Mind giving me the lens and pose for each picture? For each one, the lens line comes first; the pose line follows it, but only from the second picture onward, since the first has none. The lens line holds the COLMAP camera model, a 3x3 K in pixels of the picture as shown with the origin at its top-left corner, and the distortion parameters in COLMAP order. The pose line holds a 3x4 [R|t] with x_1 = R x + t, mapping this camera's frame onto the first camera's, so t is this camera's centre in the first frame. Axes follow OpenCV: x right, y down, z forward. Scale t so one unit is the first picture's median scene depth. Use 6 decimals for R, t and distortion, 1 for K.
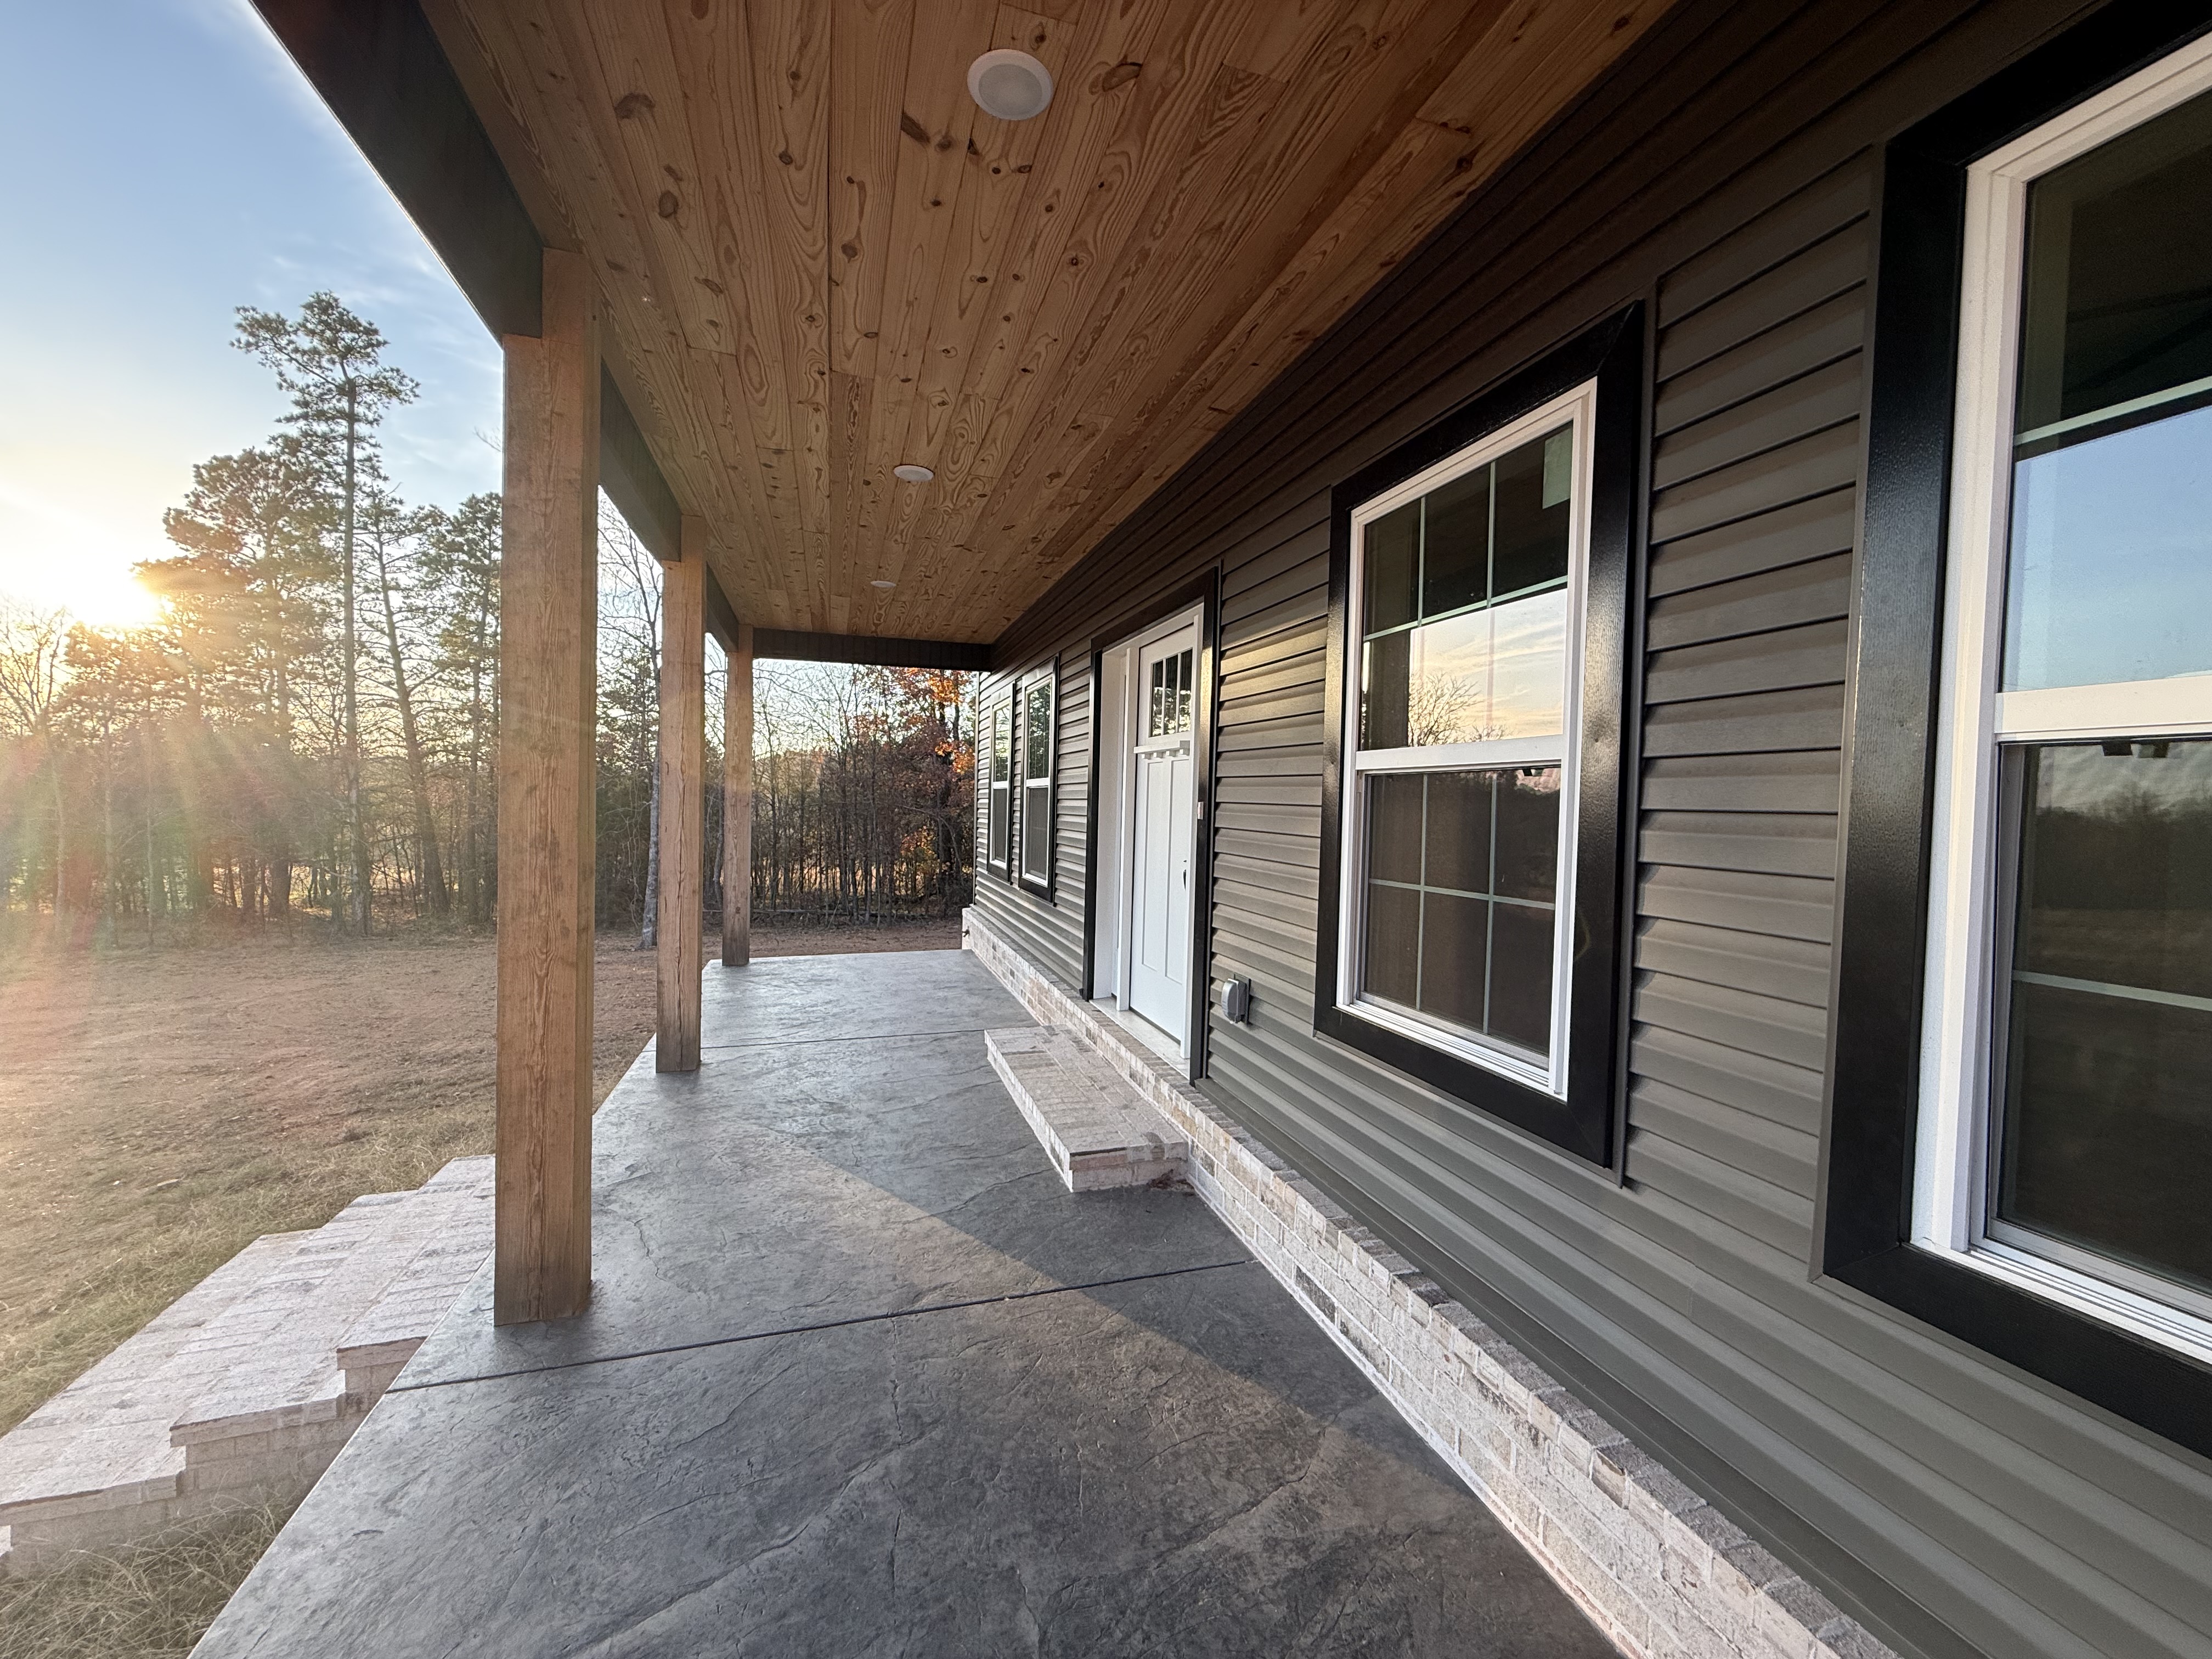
lens RADIAL K [[879.2, 0, 1098.6], [0, 879.2, 827.9], [0, 0, 1]] dist [0.000351, -0.000468]
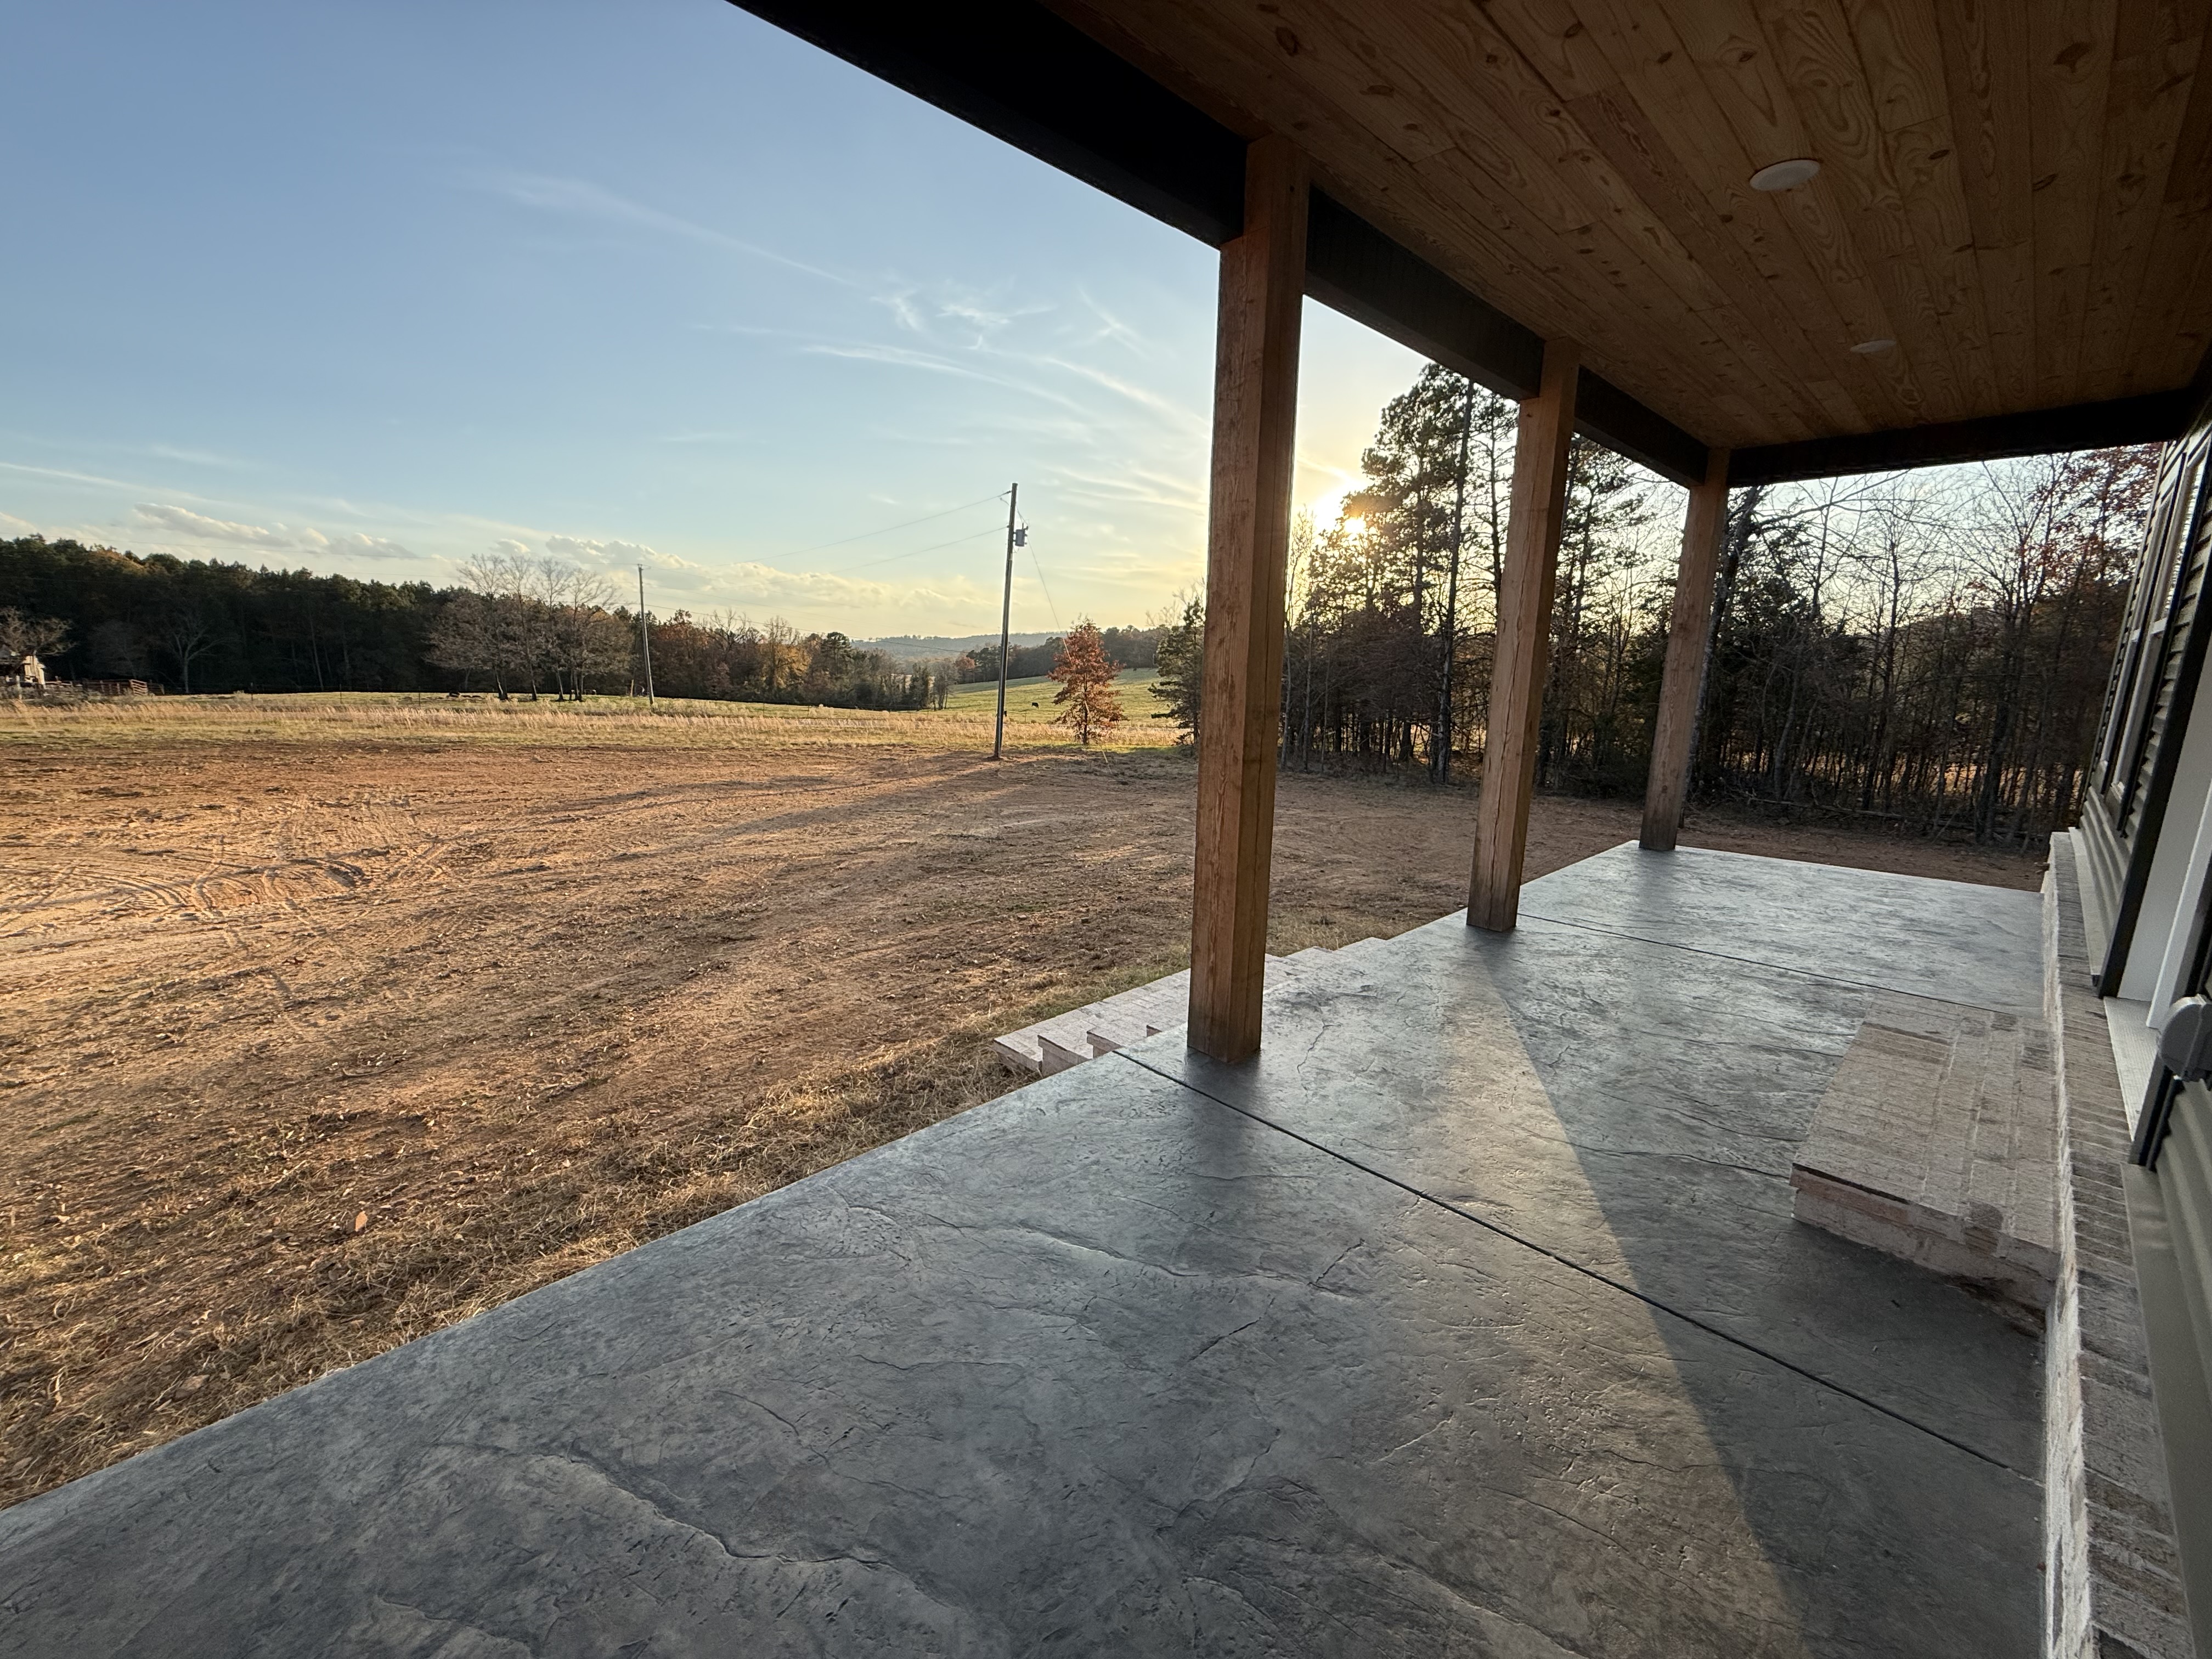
lens RADIAL K [[879.2, 0, 1098.6], [0, 879.2, 827.9], [0, 0, 1]] dist [0.000351, -0.000468]
pose [[0.443651, 0.157470, -0.882257, 0.231670], [-0.030717, 0.986536, 0.160636, 0.012274], [0.895673, -0.044166, 0.442514, 0.169619]]
